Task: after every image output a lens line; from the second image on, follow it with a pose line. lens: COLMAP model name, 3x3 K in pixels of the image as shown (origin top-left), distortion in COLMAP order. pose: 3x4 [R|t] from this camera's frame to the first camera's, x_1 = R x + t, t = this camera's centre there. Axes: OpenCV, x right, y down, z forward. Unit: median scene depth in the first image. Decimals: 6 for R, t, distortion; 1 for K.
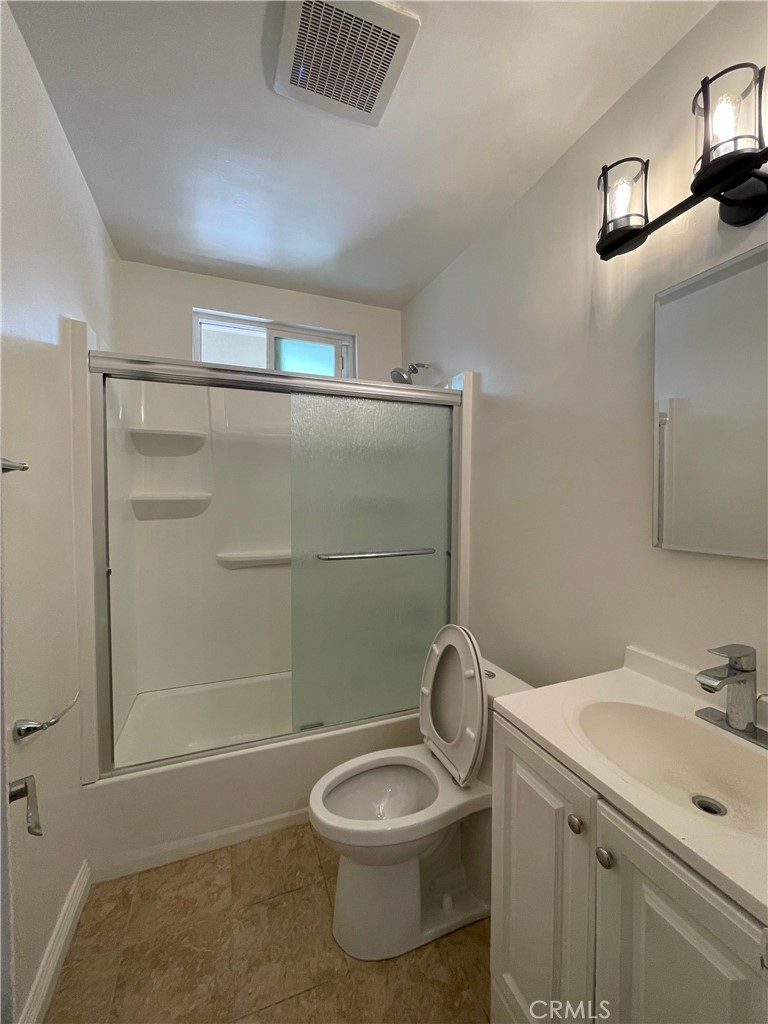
lens RADIAL K [[413.6, 0, 387.5], [0, 413.6, 508.5], [0, 0, 1]] dist [0.000200, -0.000107]
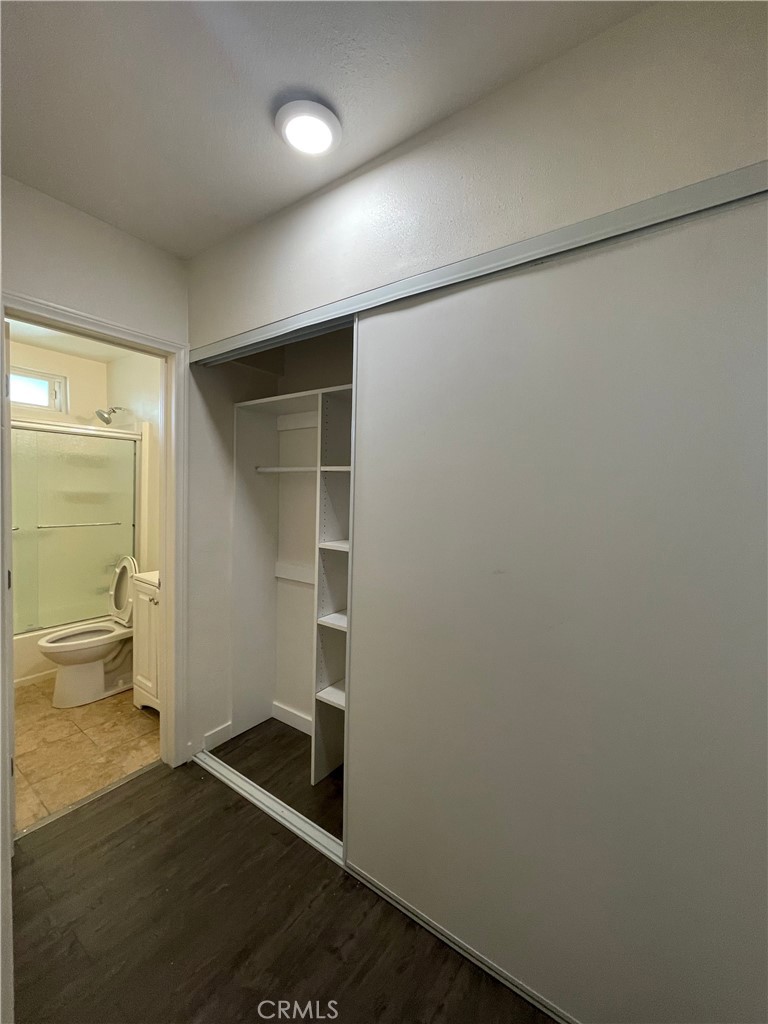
lens RADIAL K [[413.6, 0, 387.5], [0, 413.6, 508.5], [0, 0, 1]] dist [0.000200, -0.000107]
pose [[0.845654, -0.007455, 0.533679, 0.134798], [-0.003567, 0.999801, 0.019618, 0.001616], [-0.533719, -0.018494, 0.845460, -1.166909]]
